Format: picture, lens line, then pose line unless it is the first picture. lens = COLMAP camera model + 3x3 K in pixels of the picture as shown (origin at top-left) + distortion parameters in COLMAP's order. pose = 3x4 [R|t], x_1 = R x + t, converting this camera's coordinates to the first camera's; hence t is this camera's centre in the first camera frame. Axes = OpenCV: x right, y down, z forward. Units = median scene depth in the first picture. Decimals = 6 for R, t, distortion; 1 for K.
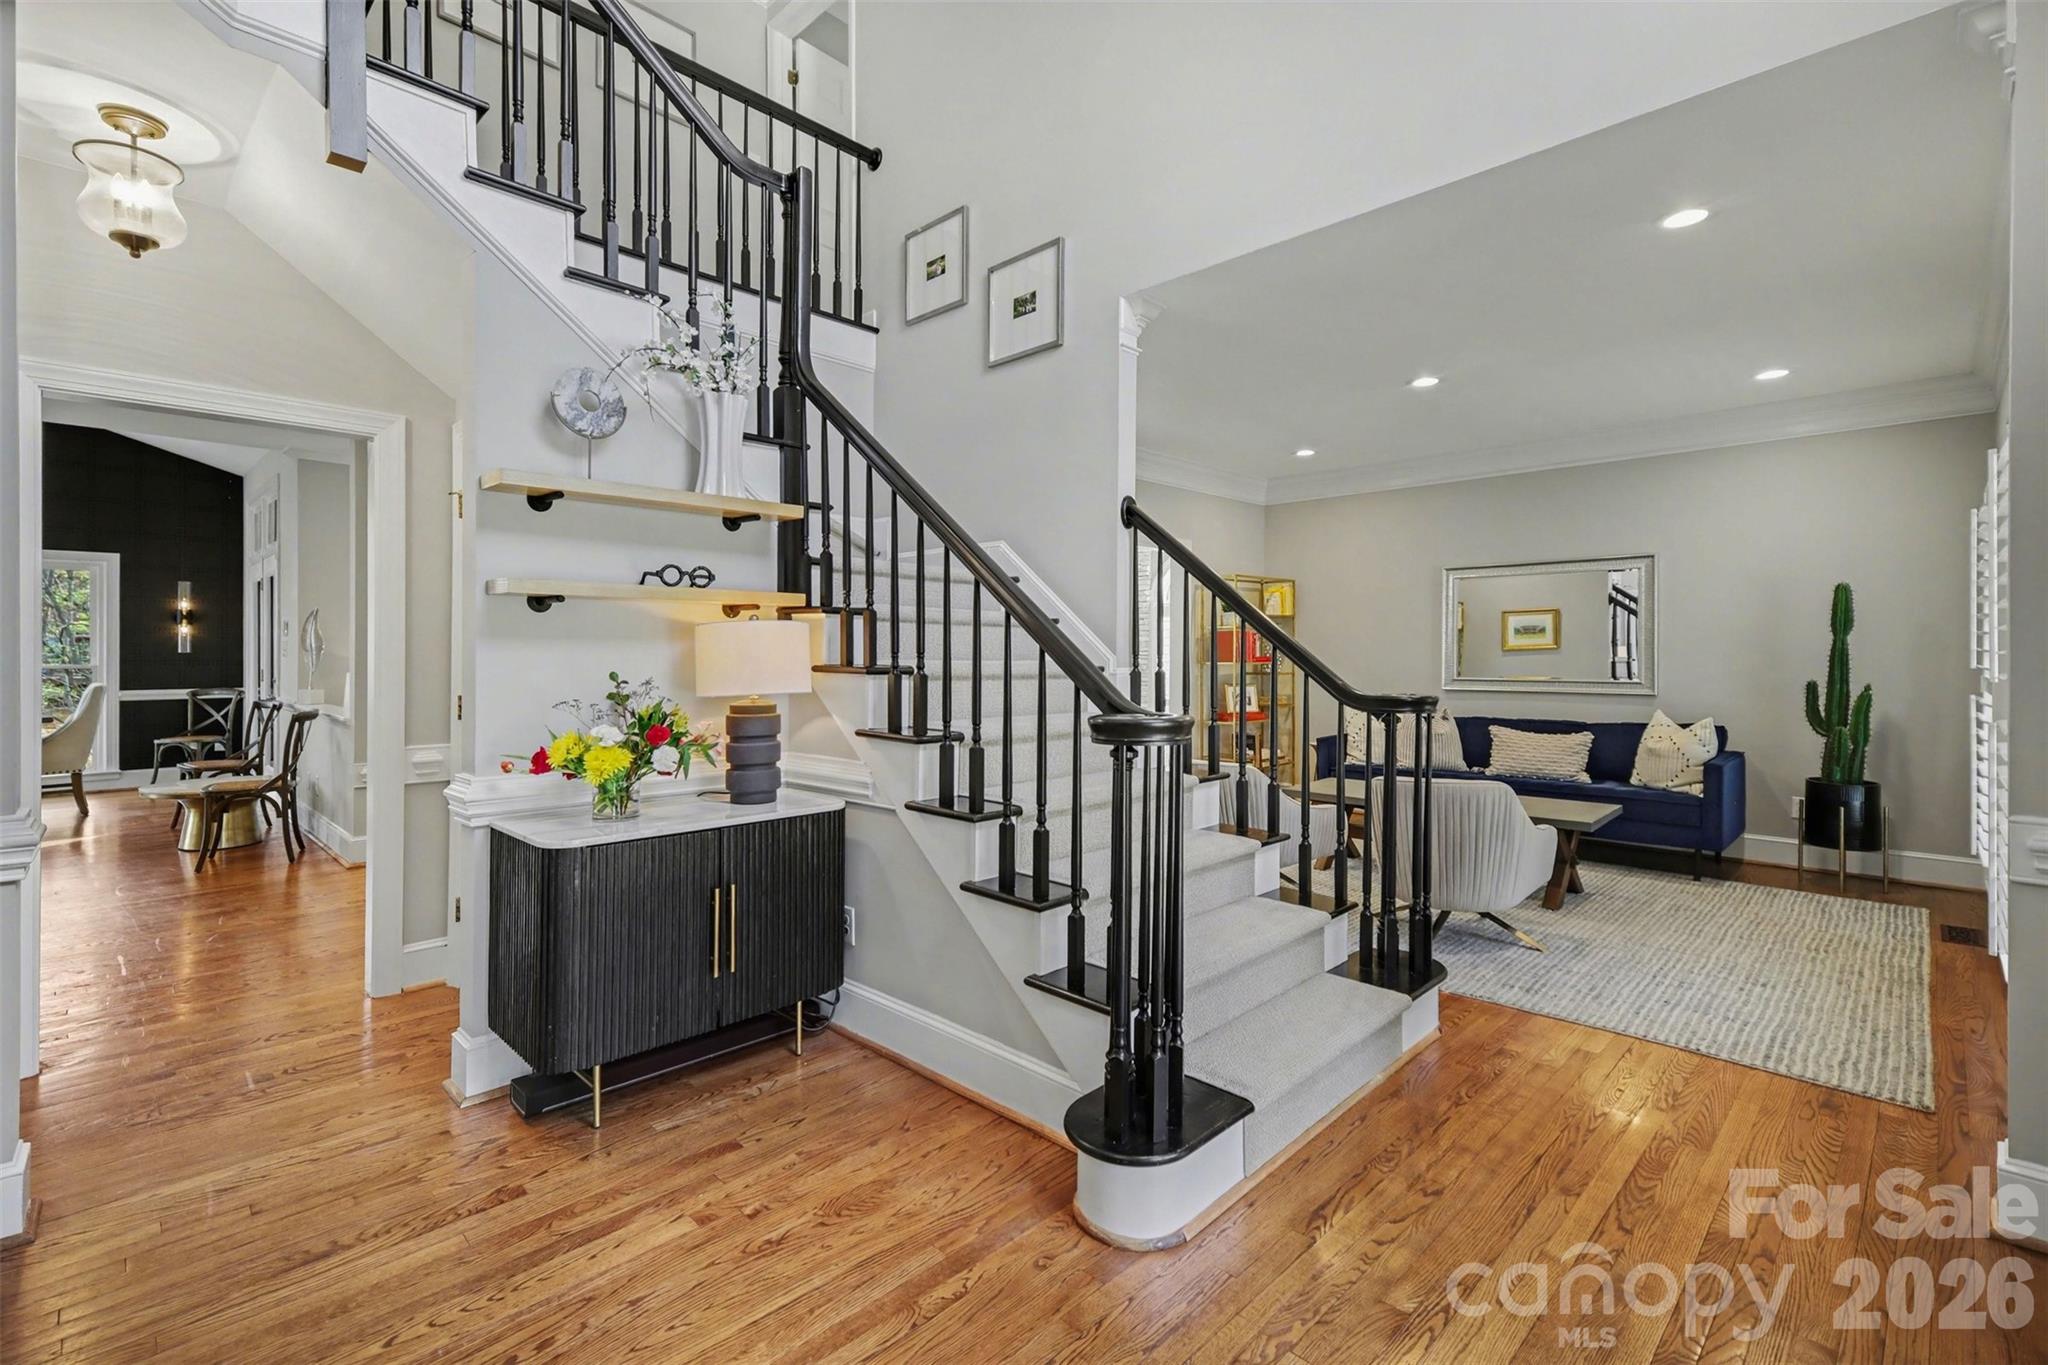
lens RADIAL K [[901.6, 0, 1022.9], [0, 901.6, 662.8], [0, 0, 1]] dist [0.021030, -0.001716]
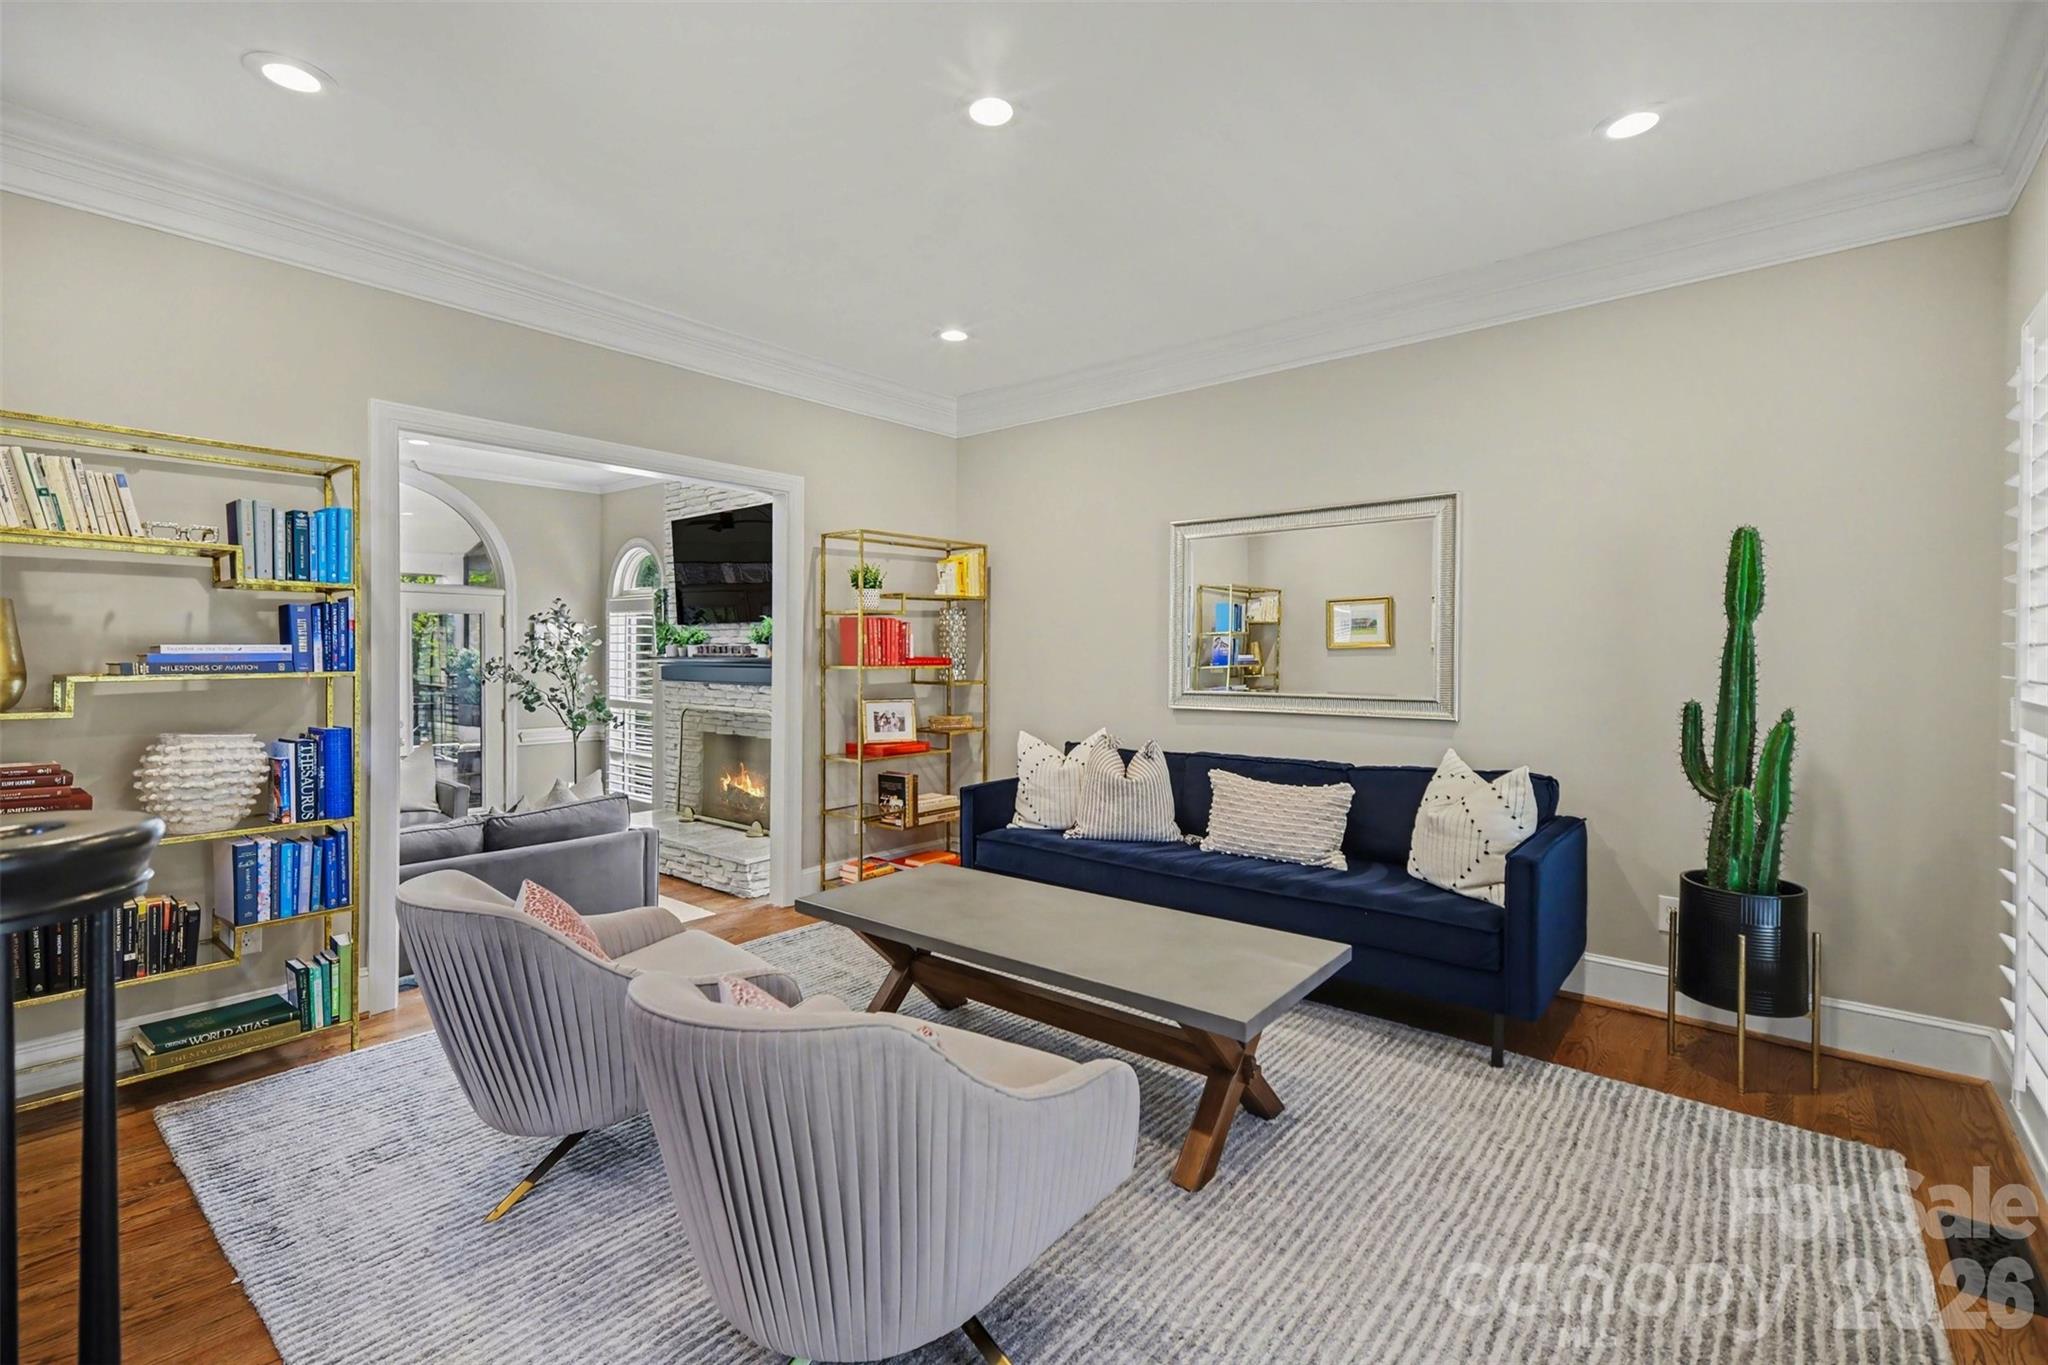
lens RADIAL K [[901.6, 0, 1025.5], [0, 901.6, 673.1], [0, 0, 1]] dist [0.021030, -0.001716]
pose [[0.996586, -0.000189, 0.082560, 0.399738], [-0.000770, 0.999933, 0.011592, -0.004173], [-0.082557, -0.011616, 0.996519, 0.466712]]
